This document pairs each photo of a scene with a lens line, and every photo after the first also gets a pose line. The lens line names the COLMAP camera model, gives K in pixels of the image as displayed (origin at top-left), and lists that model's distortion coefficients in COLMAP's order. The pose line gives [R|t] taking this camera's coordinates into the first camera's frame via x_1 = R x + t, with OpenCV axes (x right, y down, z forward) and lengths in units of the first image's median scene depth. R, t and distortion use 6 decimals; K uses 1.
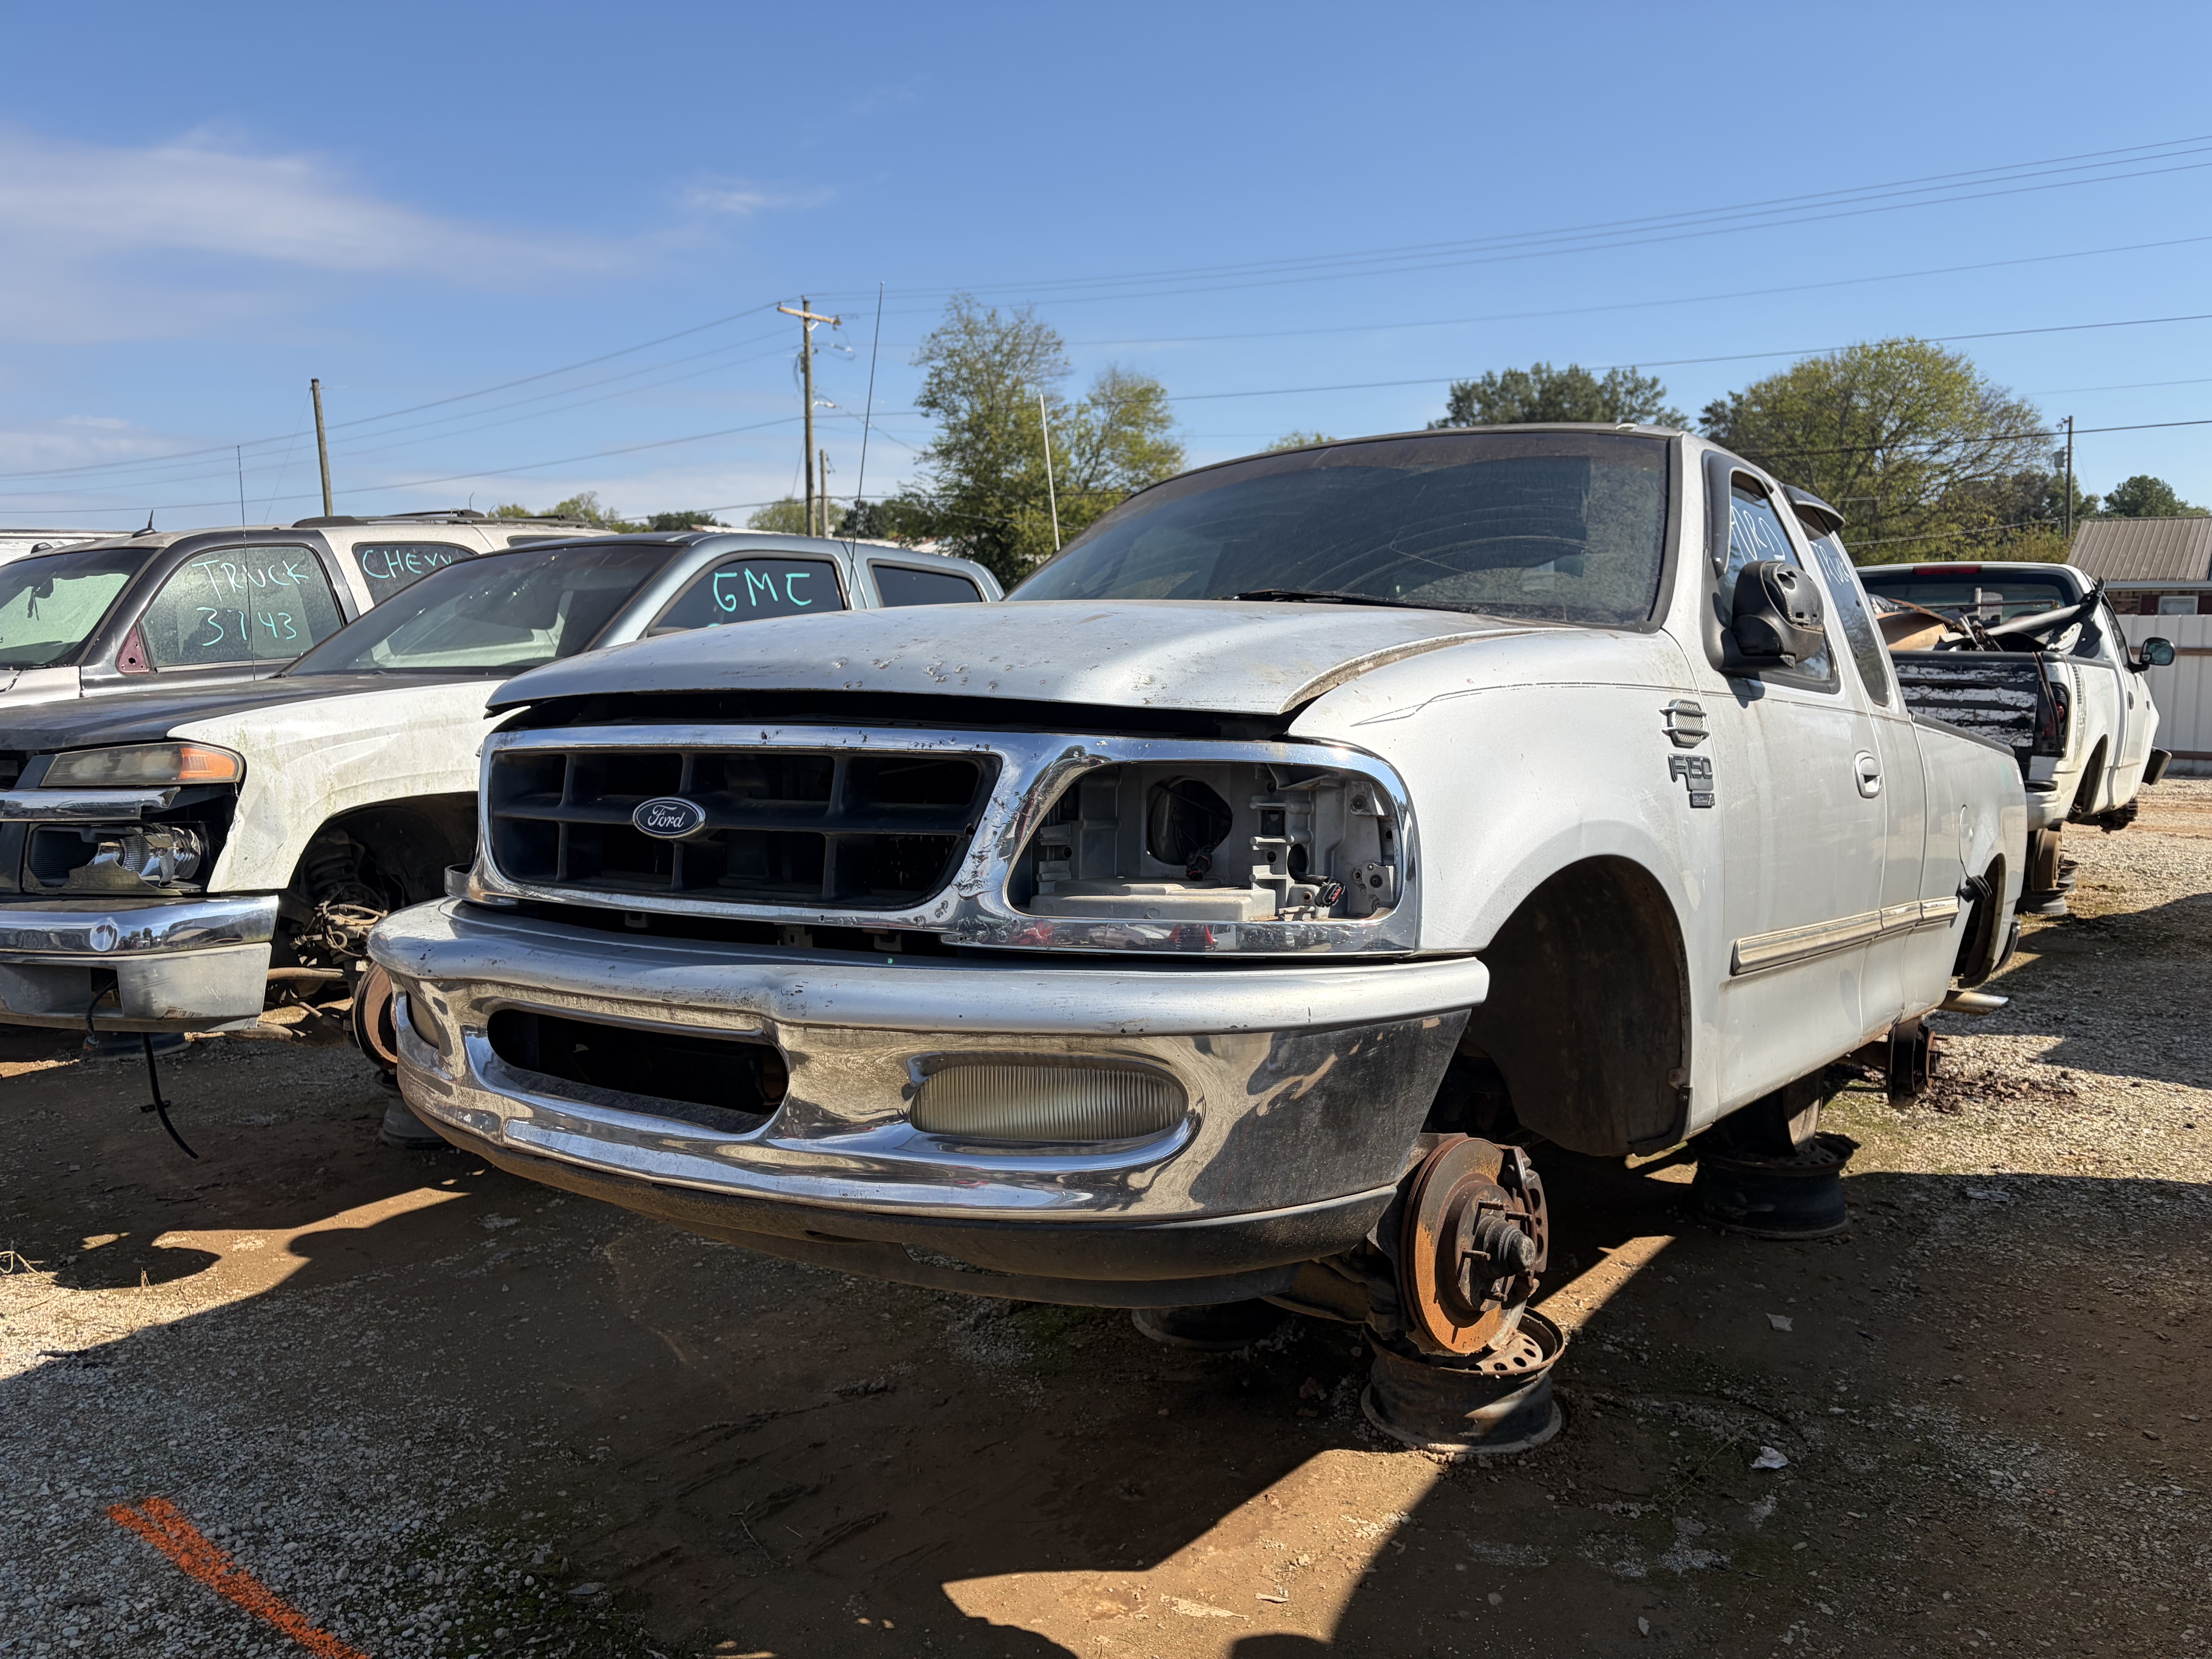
lens RADIAL K [[1695.5, 0, 1121.0], [0, 1695.5, 826.1], [0, 0, 1]] dist [0.011067, -0.004358]
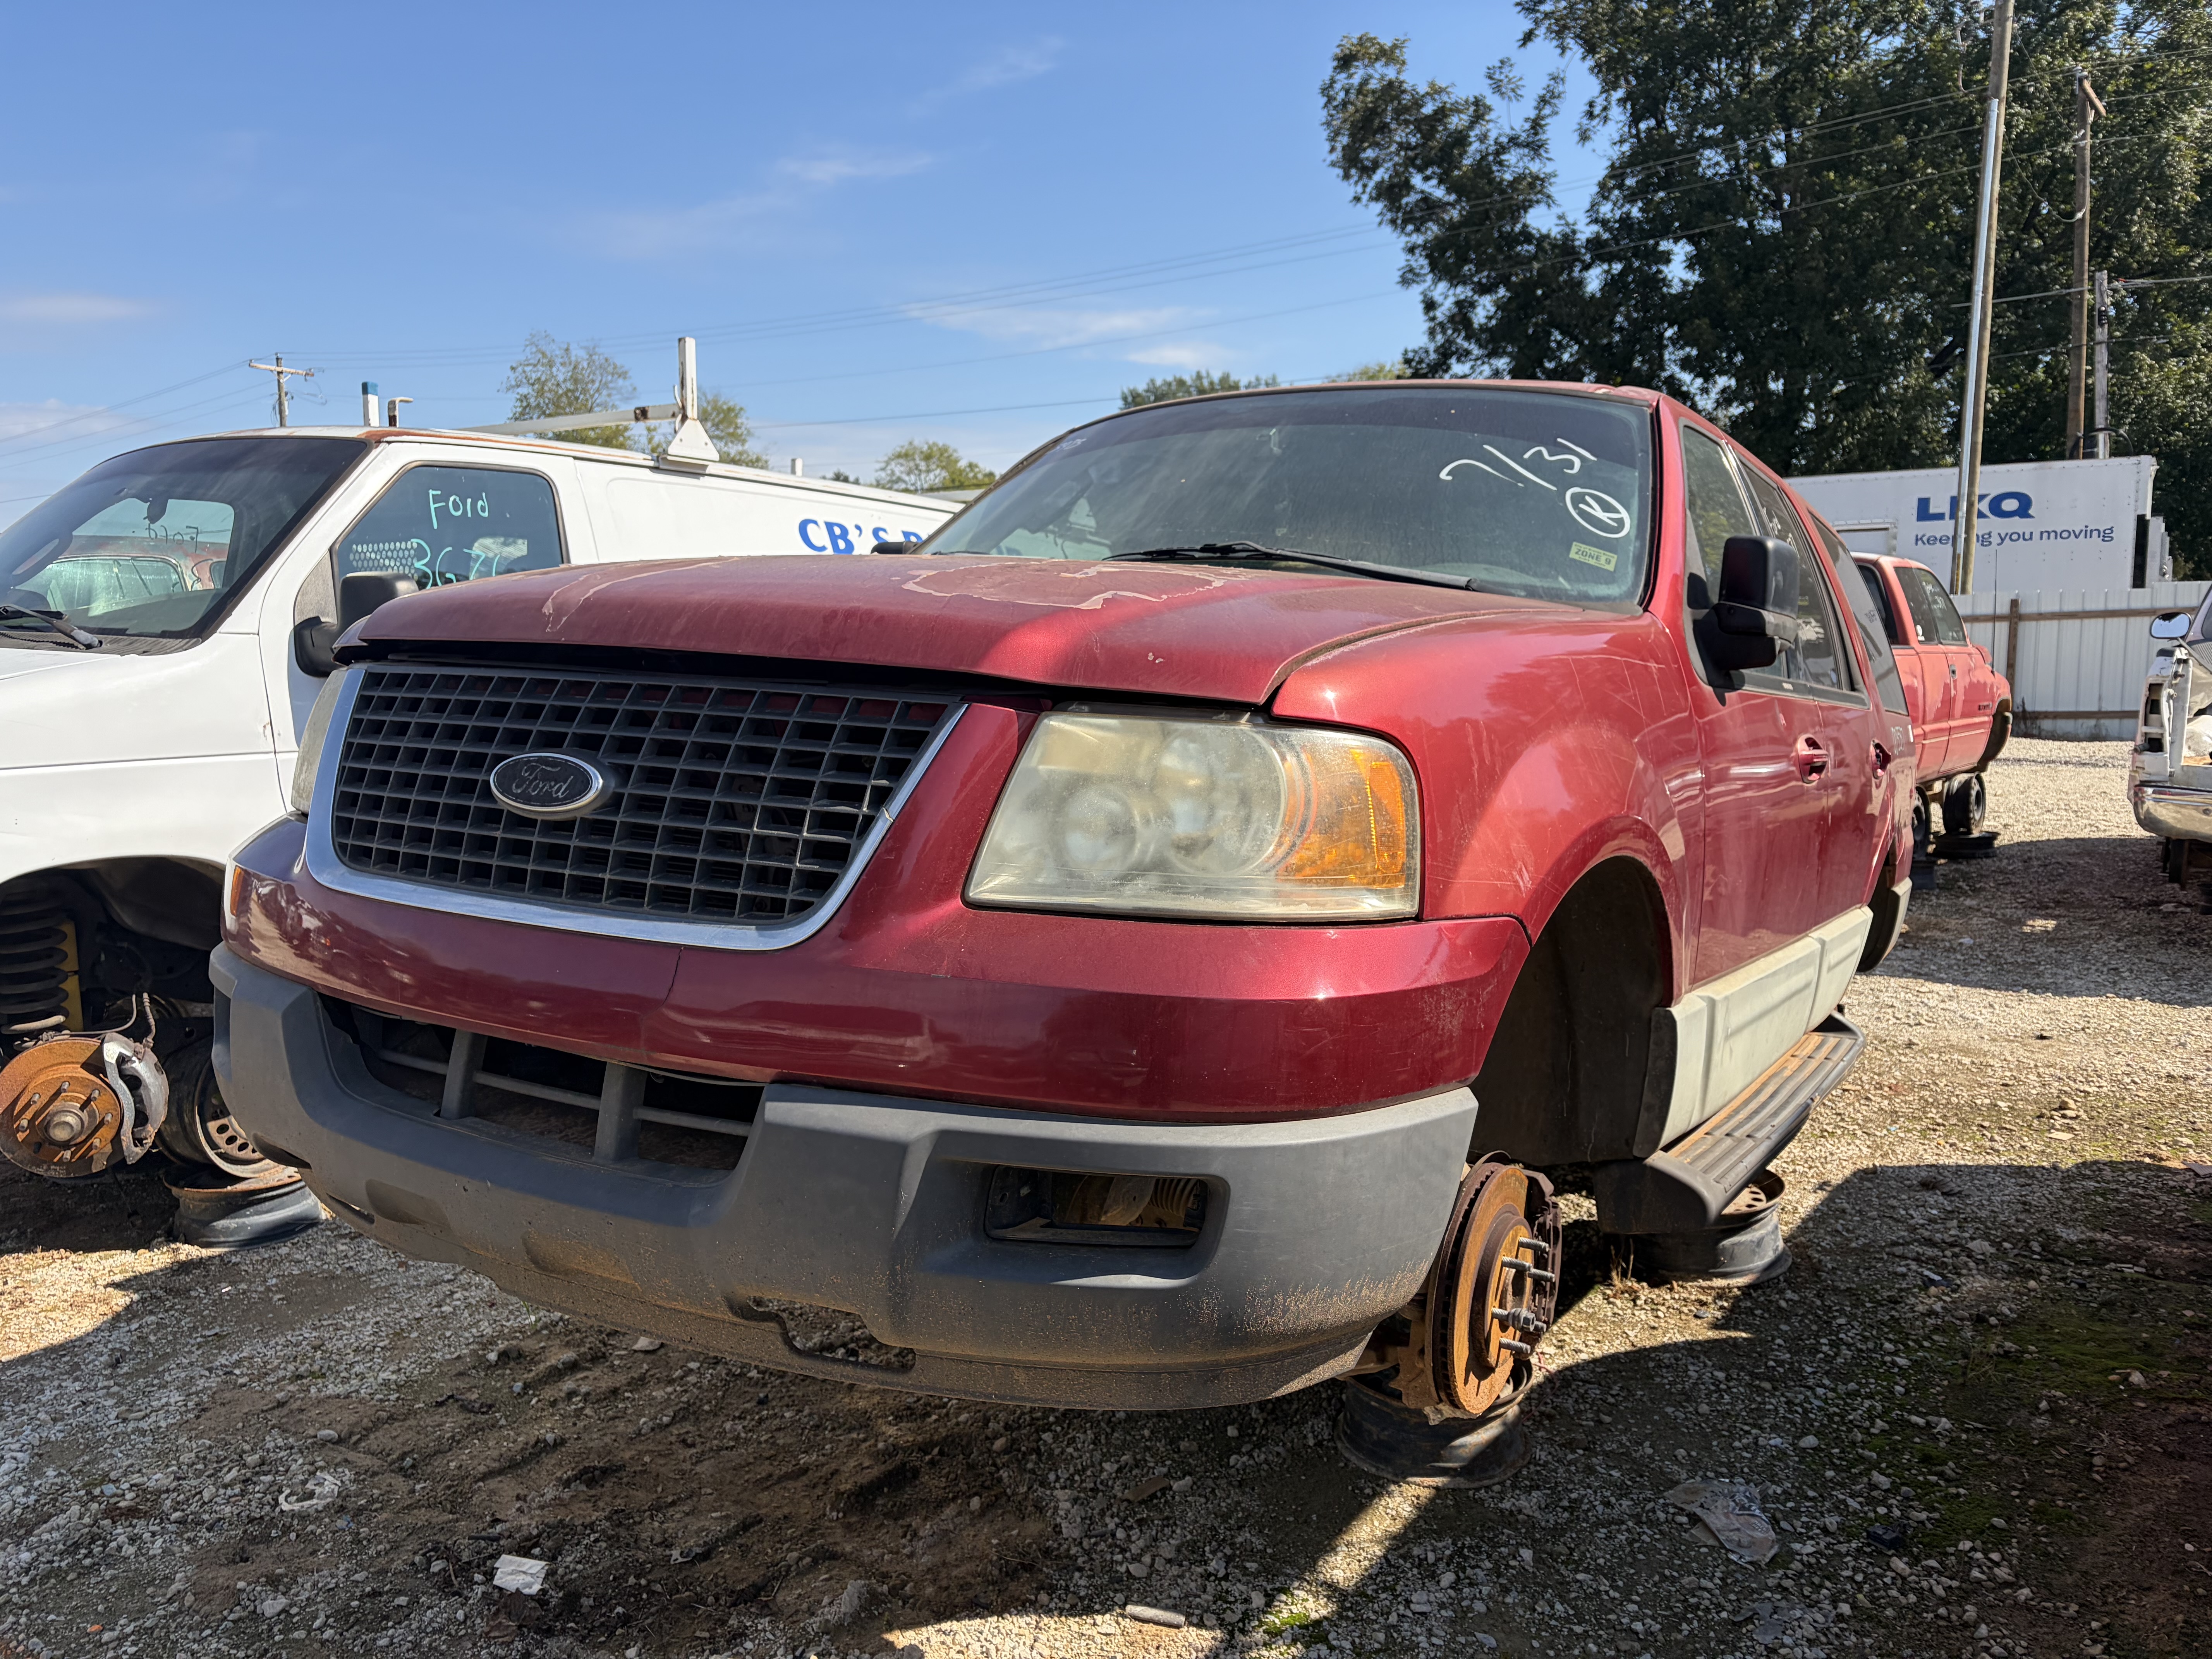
lens RADIAL K [[1700.5, 0, 1158.5], [0, 1700.5, 830.6], [0, 0, 1]] dist [0.005258, 0.001241]
pose [[0.999793, -0.008285, 0.018572, 0.309367], [0.007969, 0.999823, 0.017029, 0.017985], [-0.018709, -0.016878, 0.999682, -0.201156]]
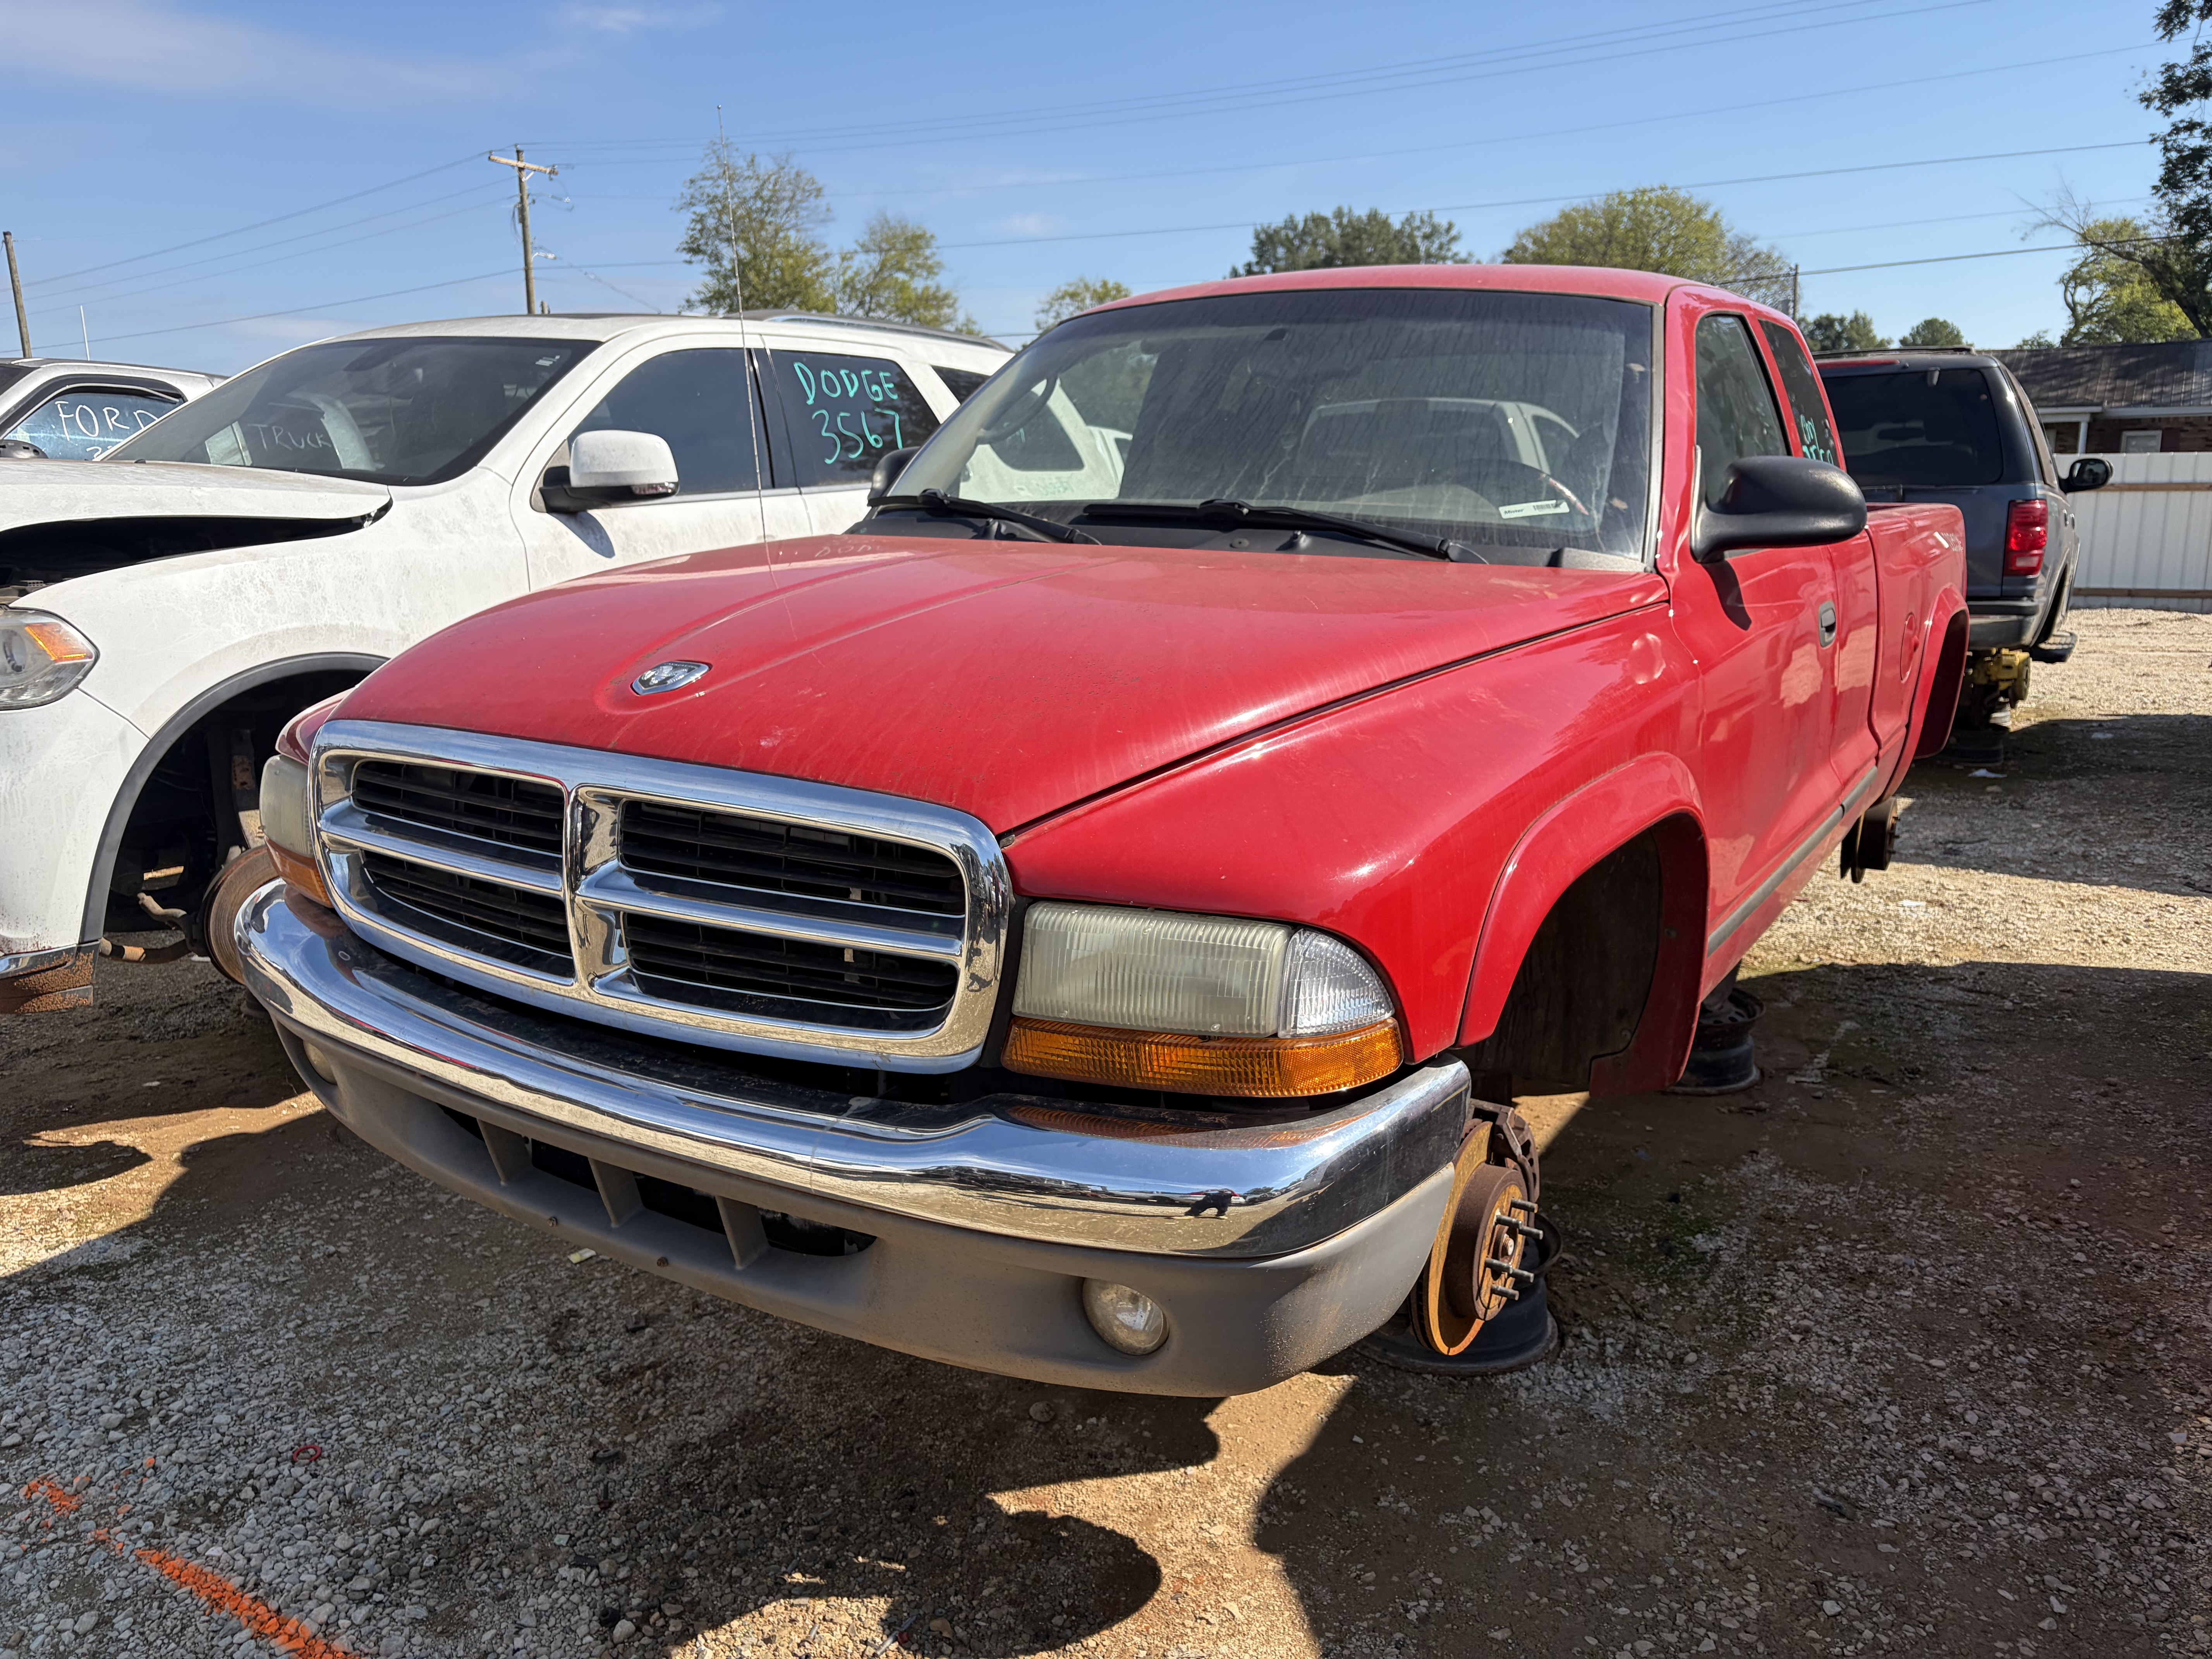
lens RADIAL K [[1698.7, 0, 1105.2], [0, 1698.7, 820.8], [0, 0, 1]] dist [-0.001652, 0.011009]
pose [[0.998382, -0.017764, 0.054009, 0.071251], [0.013108, 0.996263, 0.085371, 0.005725], [-0.055324, -0.084525, 0.994884, -0.046742]]
